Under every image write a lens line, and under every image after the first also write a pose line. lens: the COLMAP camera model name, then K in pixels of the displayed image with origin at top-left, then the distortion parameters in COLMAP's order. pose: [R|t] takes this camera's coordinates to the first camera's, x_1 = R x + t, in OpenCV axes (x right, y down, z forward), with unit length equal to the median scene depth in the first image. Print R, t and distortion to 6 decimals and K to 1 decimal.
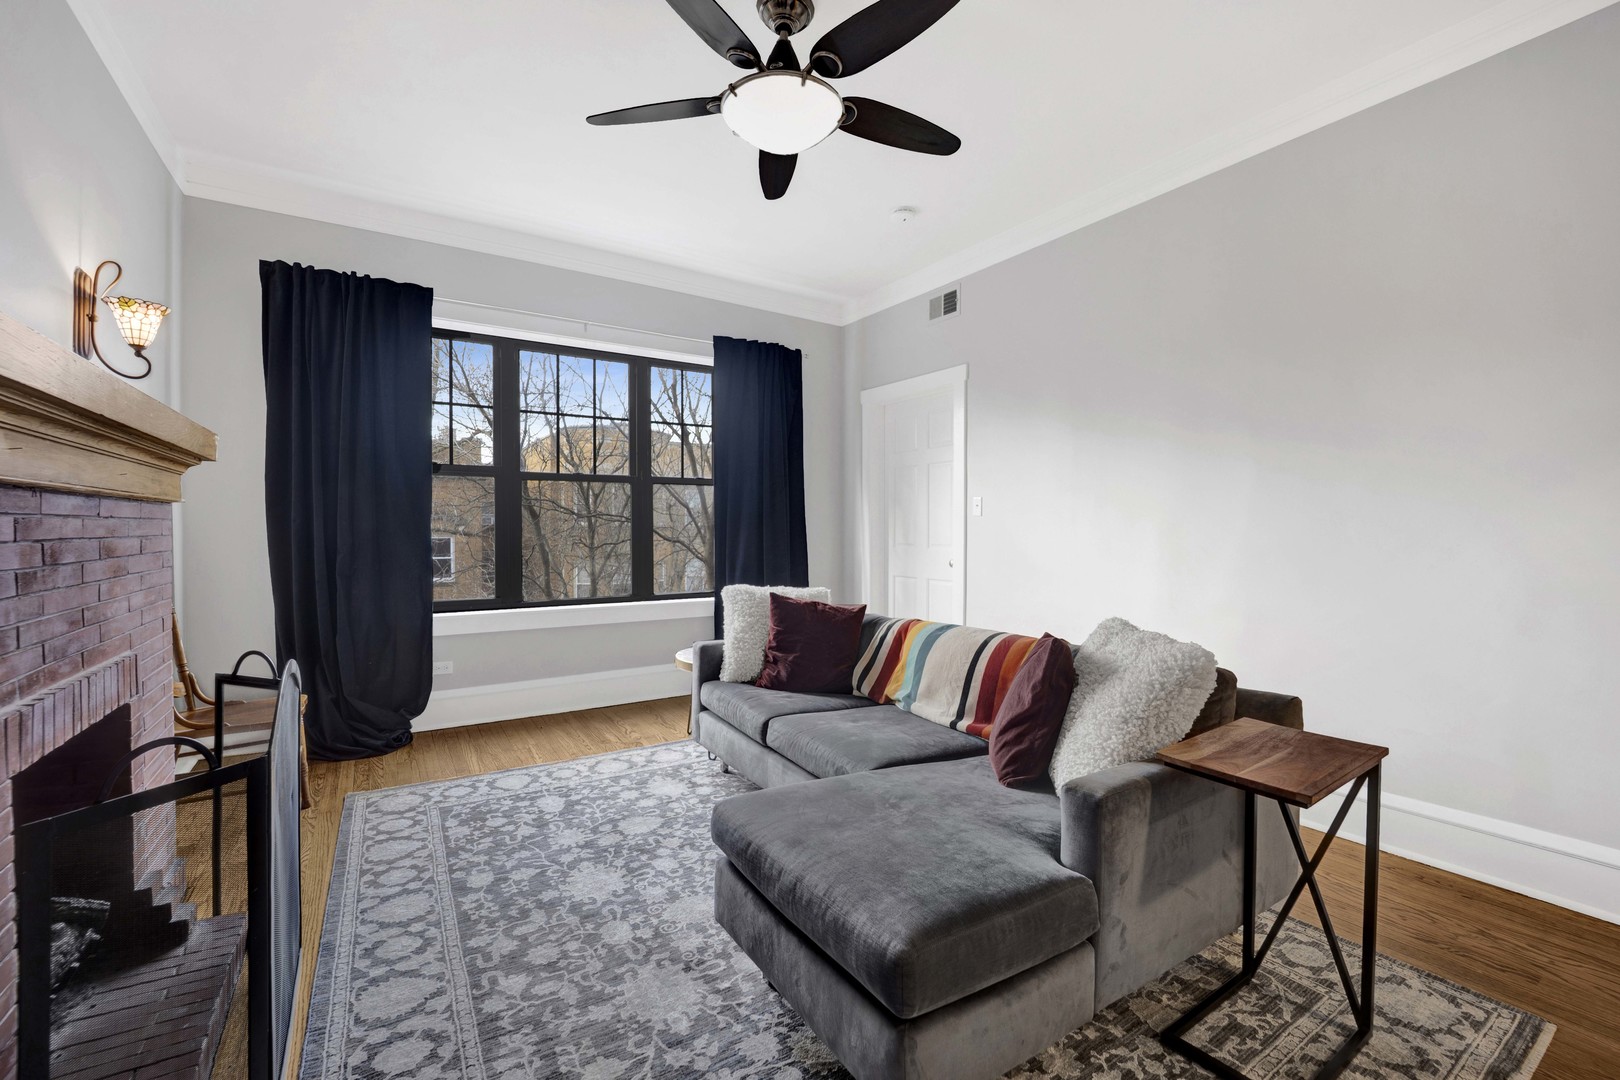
lens RADIAL K [[673.5, 0, 812.5], [0, 673.5, 536.5], [0, 0, 1]] dist [-0.021319, 0.000045]
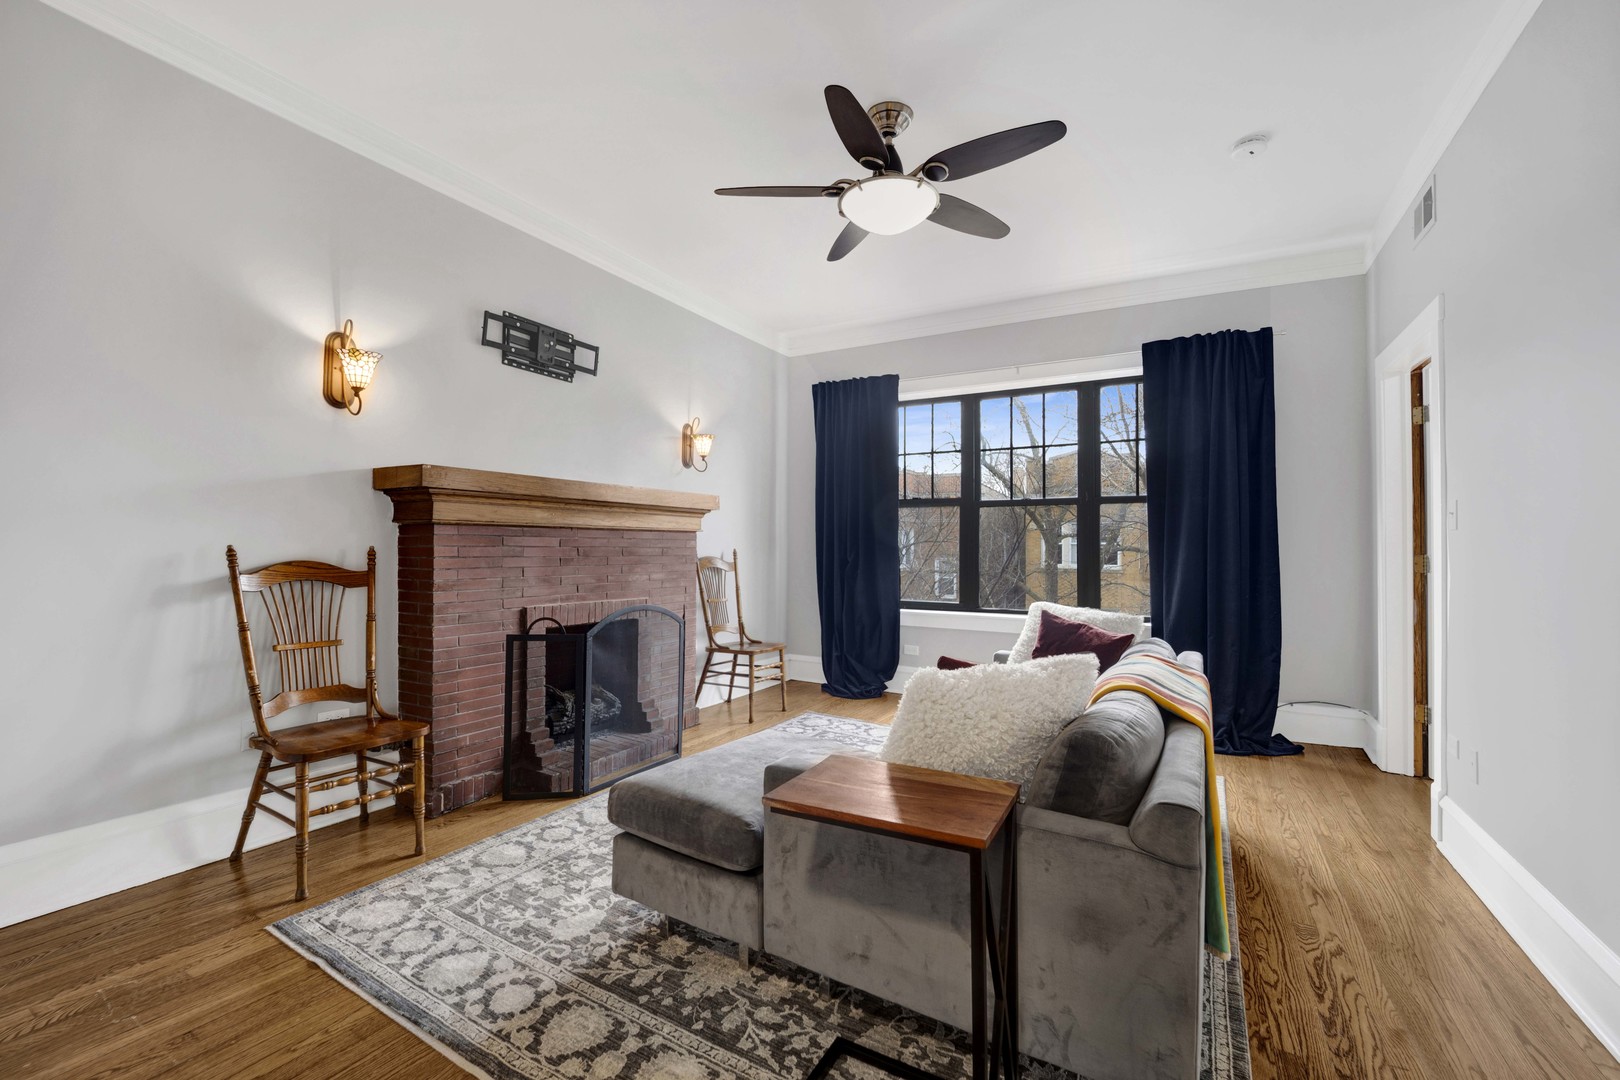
lens RADIAL K [[673.5, 0, 812.5], [0, 673.5, 536.5], [0, 0, 1]] dist [-0.021319, 0.000045]
pose [[0.466190, -0.012753, -0.884593, 0.853538], [-0.018285, 0.999544, -0.024046, 0.006611], [0.884496, 0.027385, 0.465744, 0.282769]]
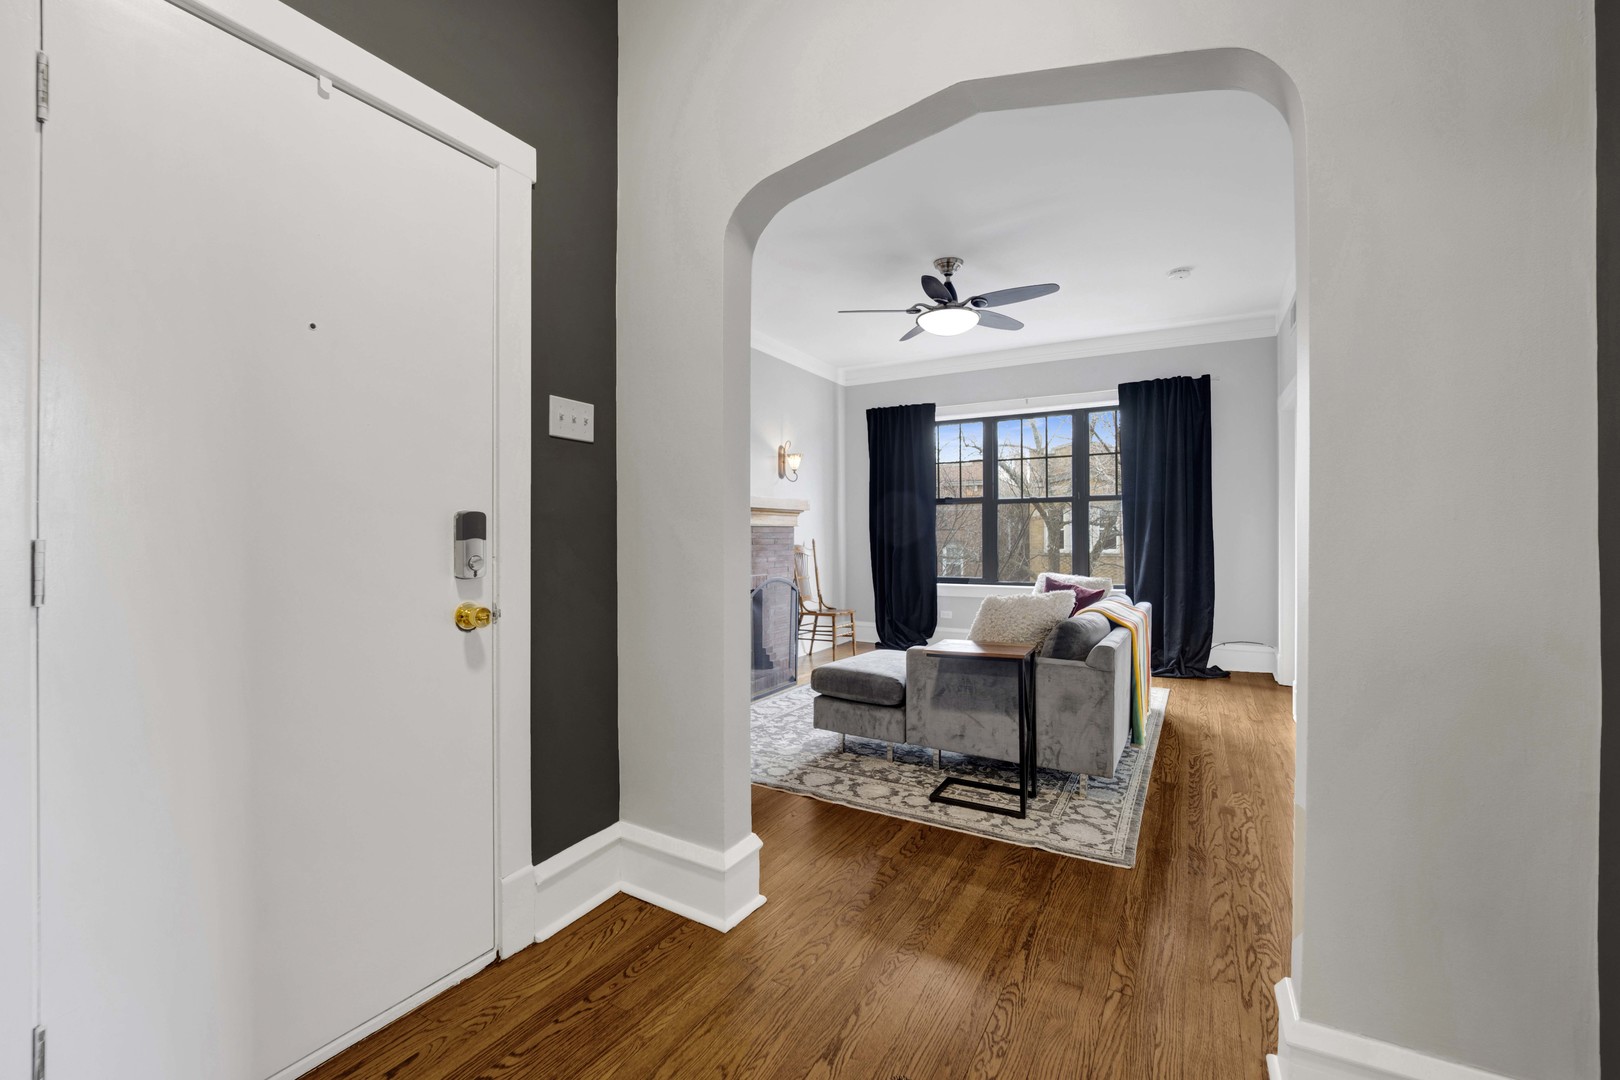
lens RADIAL K [[676.2, 0, 821.8], [0, 676.2, 541.3], [0, 0, 1]] dist [-0.021597, 0.000058]
pose [[0.474526, 0.002677, -0.880238, 1.318457], [-0.005018, 0.999987, 0.000336, 0.008414], [0.880227, 0.004257, 0.474533, -0.211783]]
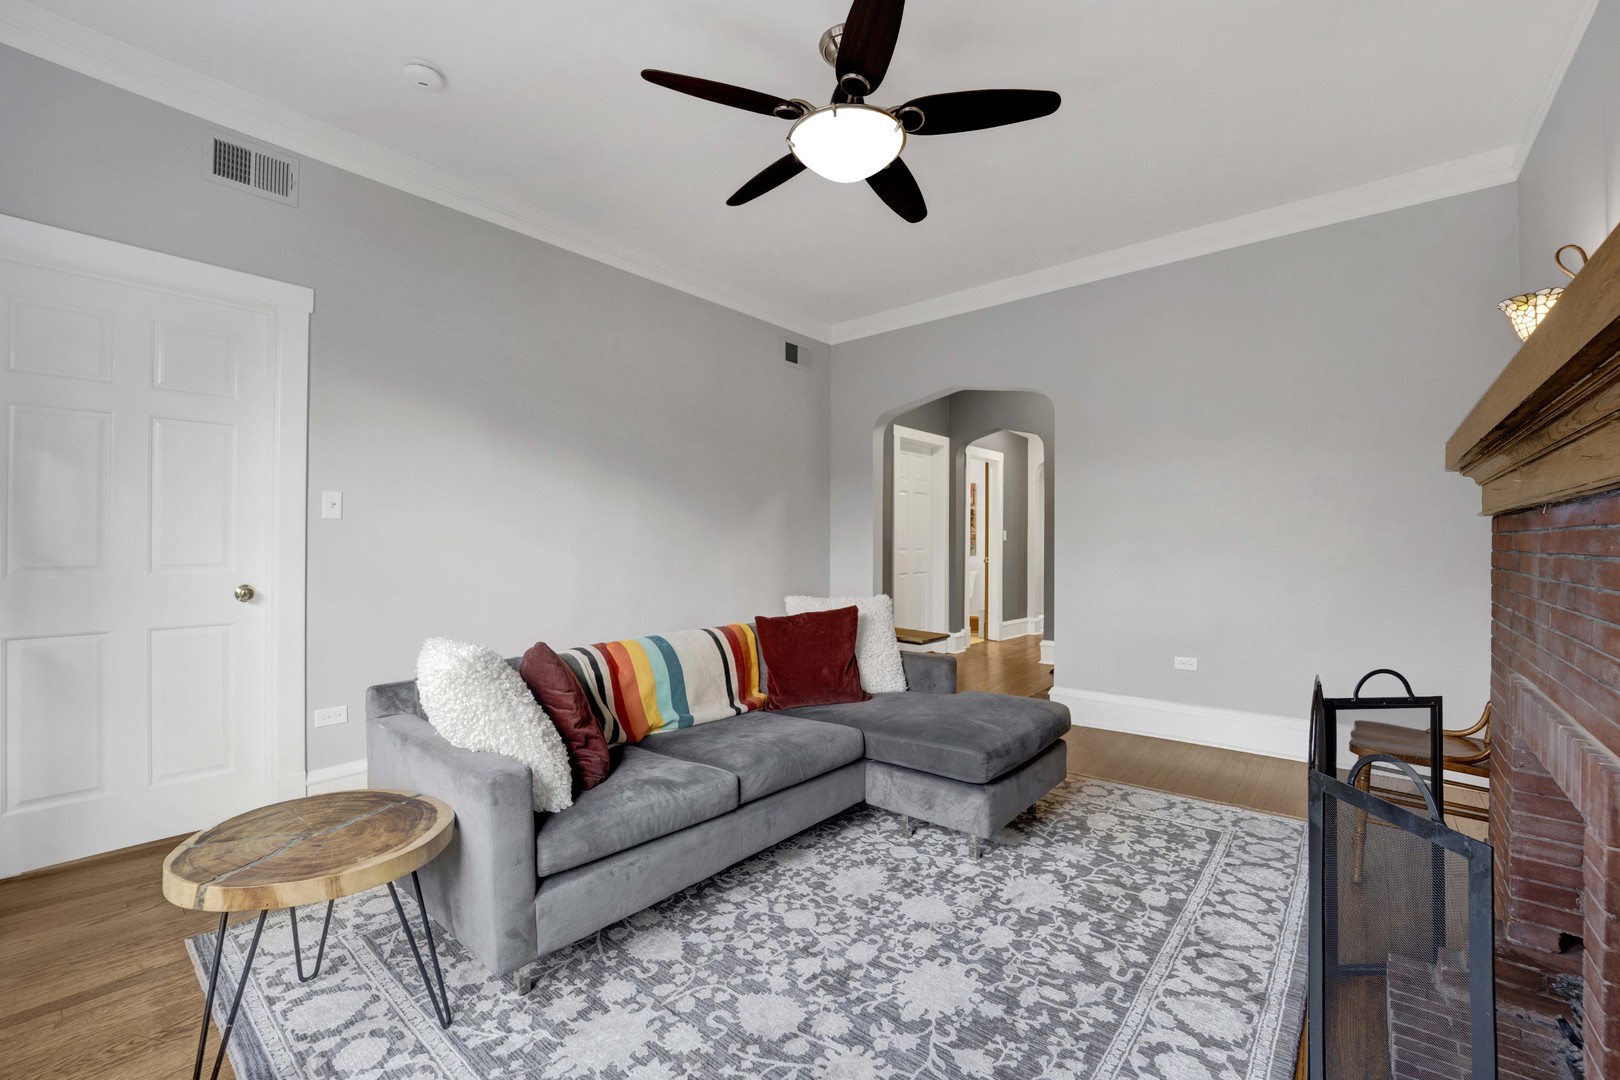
lens RADIAL K [[673.5, 0, 812.5], [0, 673.5, 536.5], [0, 0, 1]] dist [-0.021319, 0.000045]
pose [[-0.299188, 0.007608, 0.954164, -0.912432], [0.005568, 0.999965, -0.006227, -0.009396], [-0.954178, 0.003450, -0.299220, 1.210670]]
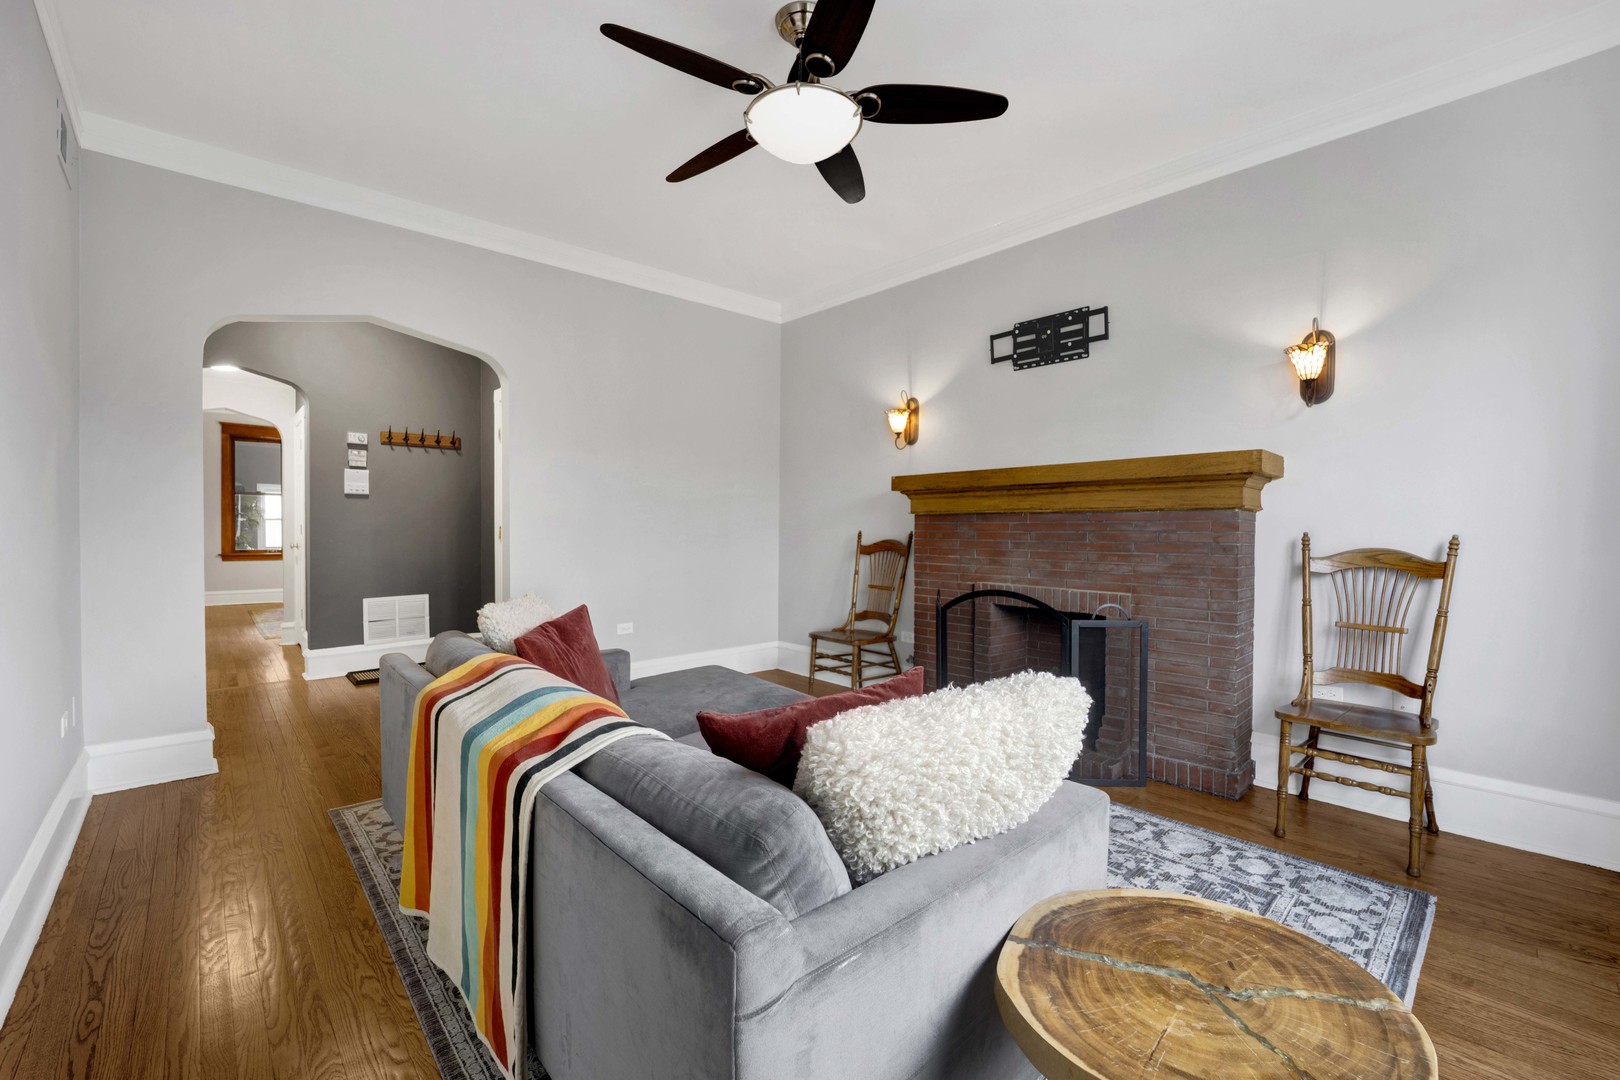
lens RADIAL K [[682.4, 0, 793.9], [0, 682.4, 537.8], [0, 0, 1]] dist [-0.026035, -0.000068]
pose [[-0.987681, -0.001318, -0.156477, 0.113429], [-0.005488, 0.999641, 0.026216, -0.018295], [0.156387, 0.026751, -0.987334, 1.819015]]
